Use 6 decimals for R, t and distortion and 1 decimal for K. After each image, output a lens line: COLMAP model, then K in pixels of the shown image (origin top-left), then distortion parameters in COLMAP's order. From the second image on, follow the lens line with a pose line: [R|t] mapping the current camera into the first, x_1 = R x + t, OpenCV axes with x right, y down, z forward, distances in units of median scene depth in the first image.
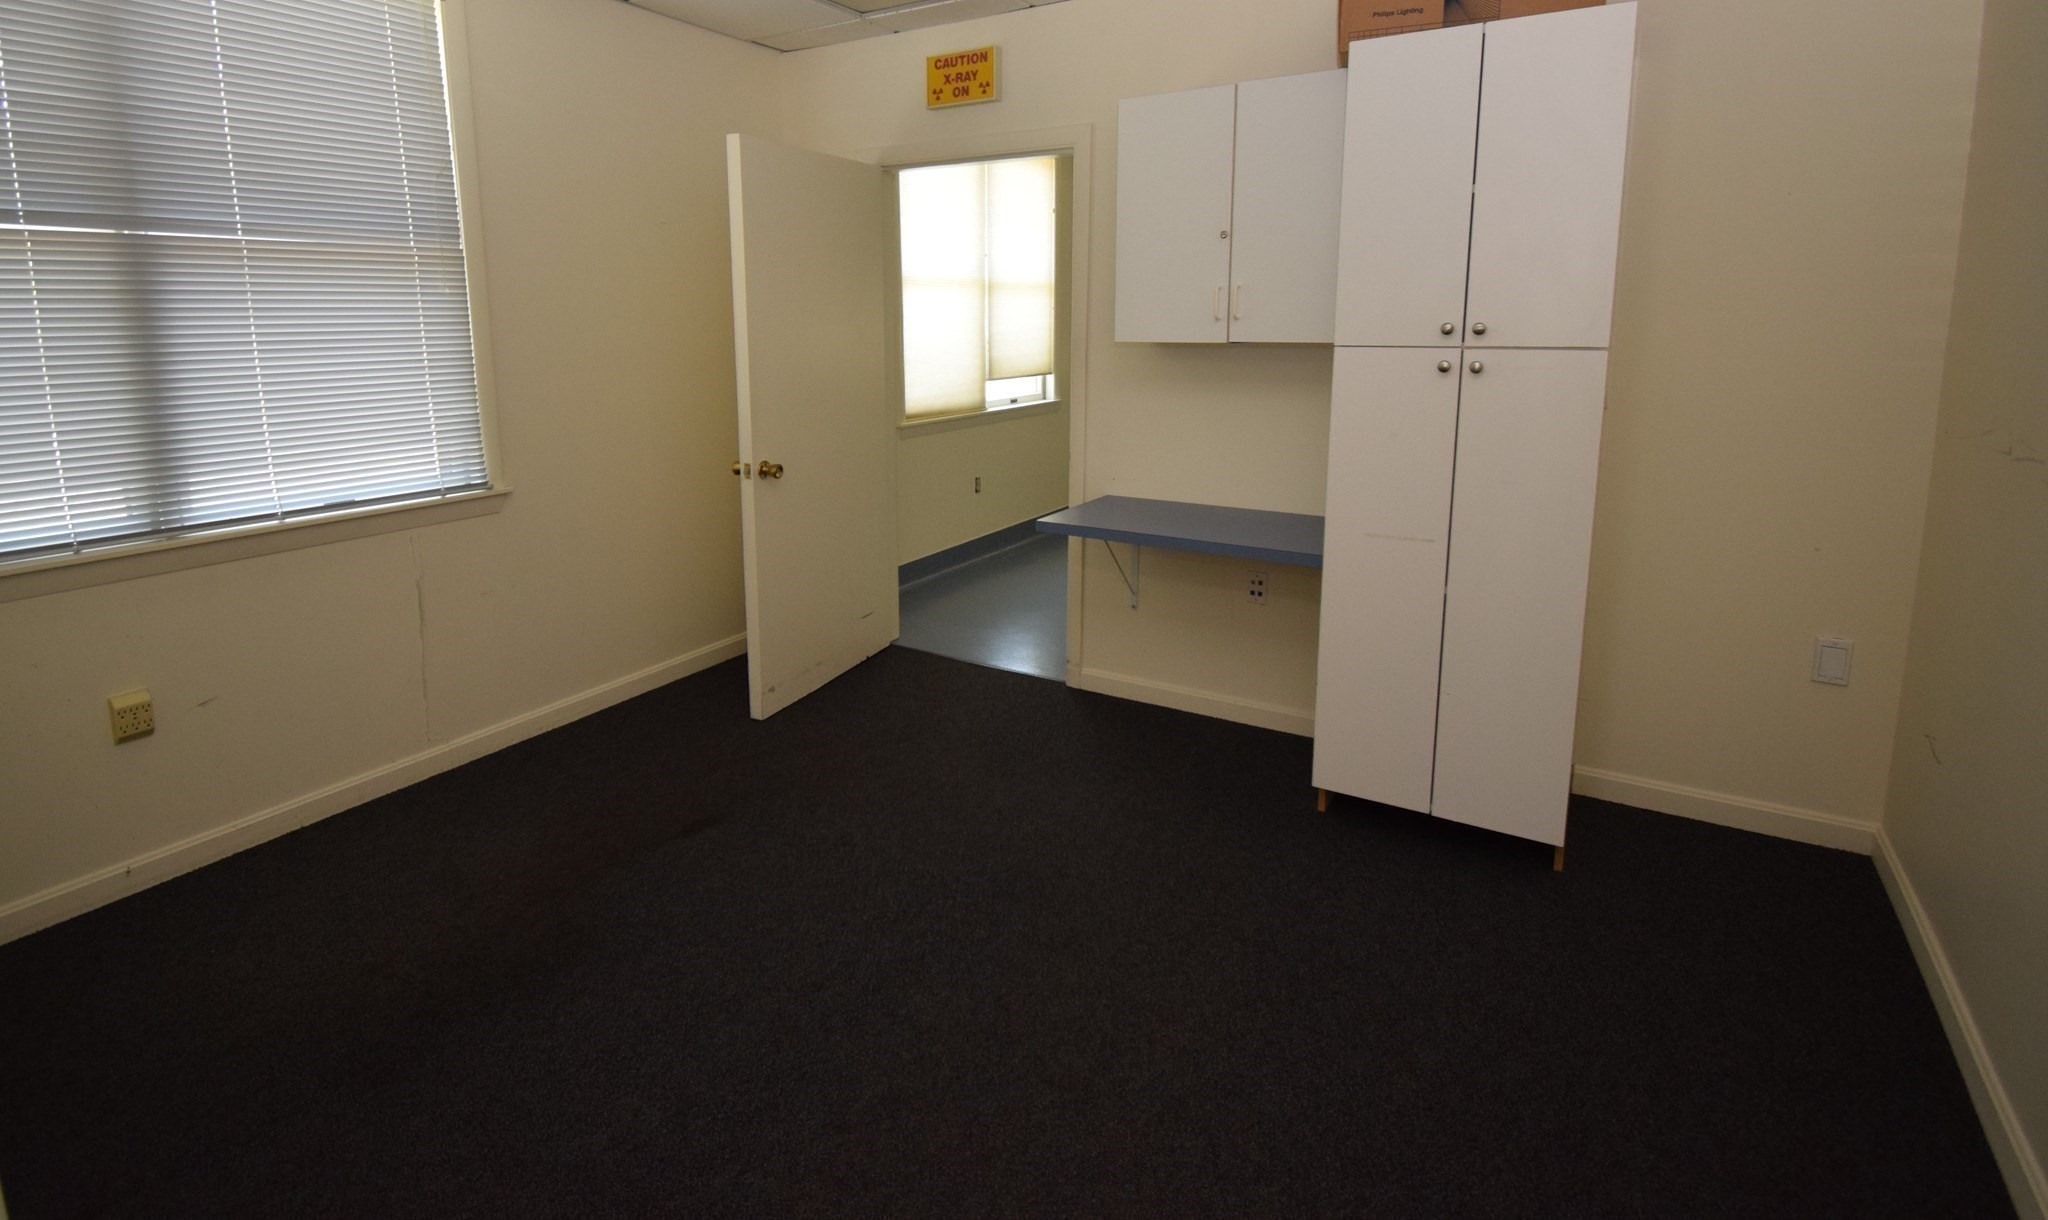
lens RADIAL K [[1304.5, 0, 1021.1], [0, 1304.5, 606.0], [0, 0, 1]] dist [0.002369, -0.000001]
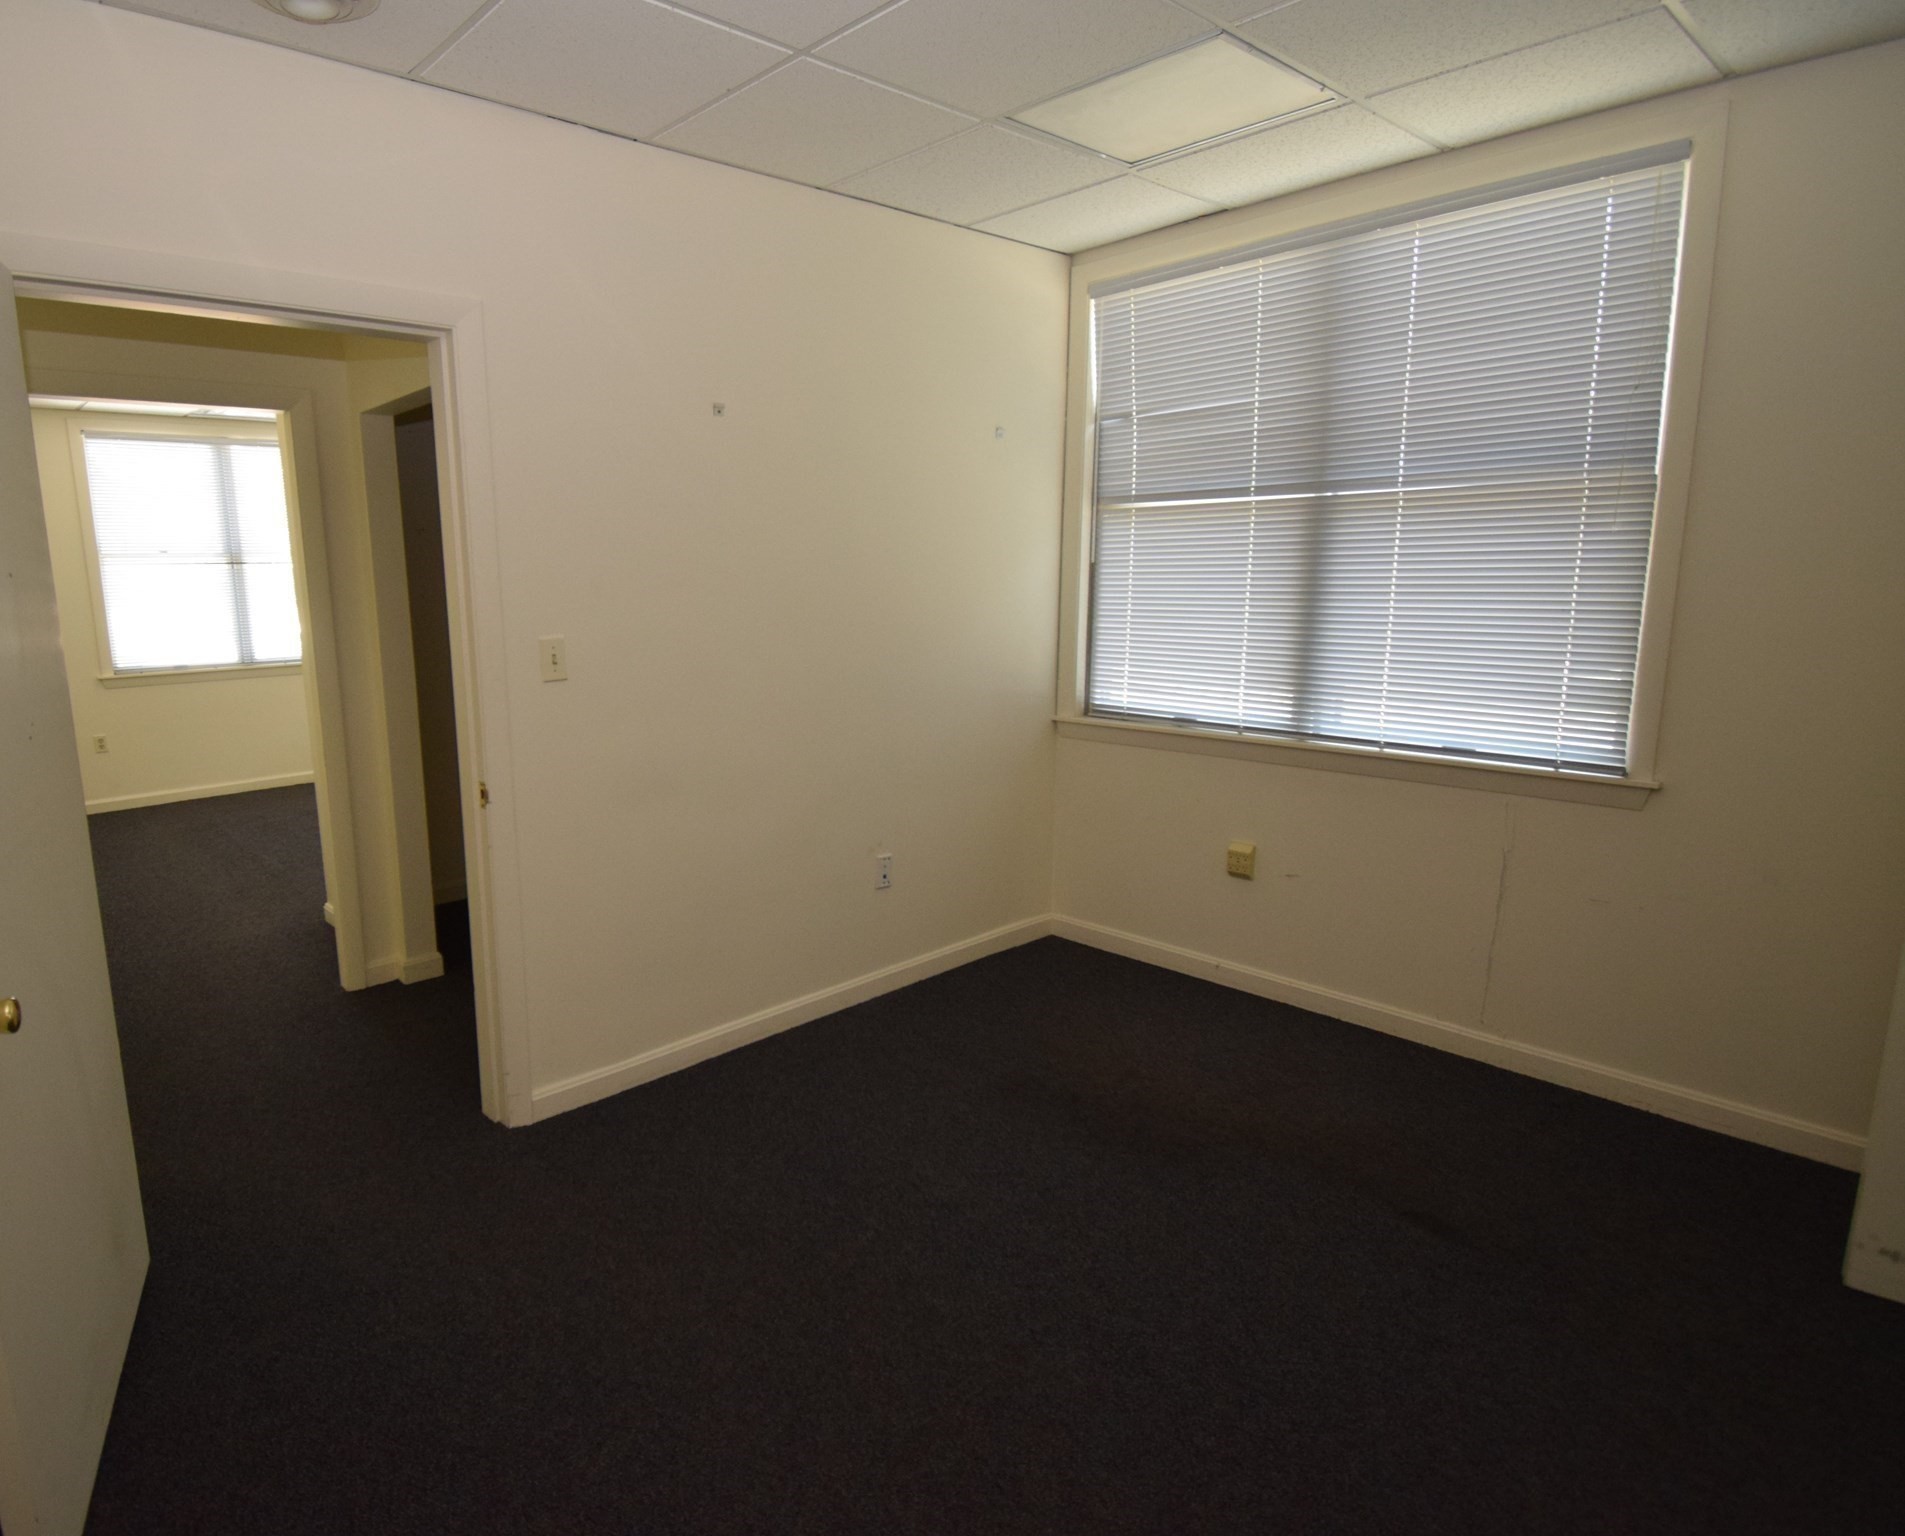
lens RADIAL K [[1093.2, 0, 948.0], [0, 1093.2, 776.4], [0, 0, 1]] dist [-0.002830, -0.000434]
pose [[-0.353054, 0.179546, -0.918214, 0.428398], [-0.196817, 0.945200, 0.260500, -0.226037], [0.914667, 0.272690, -0.298369, 1.023286]]
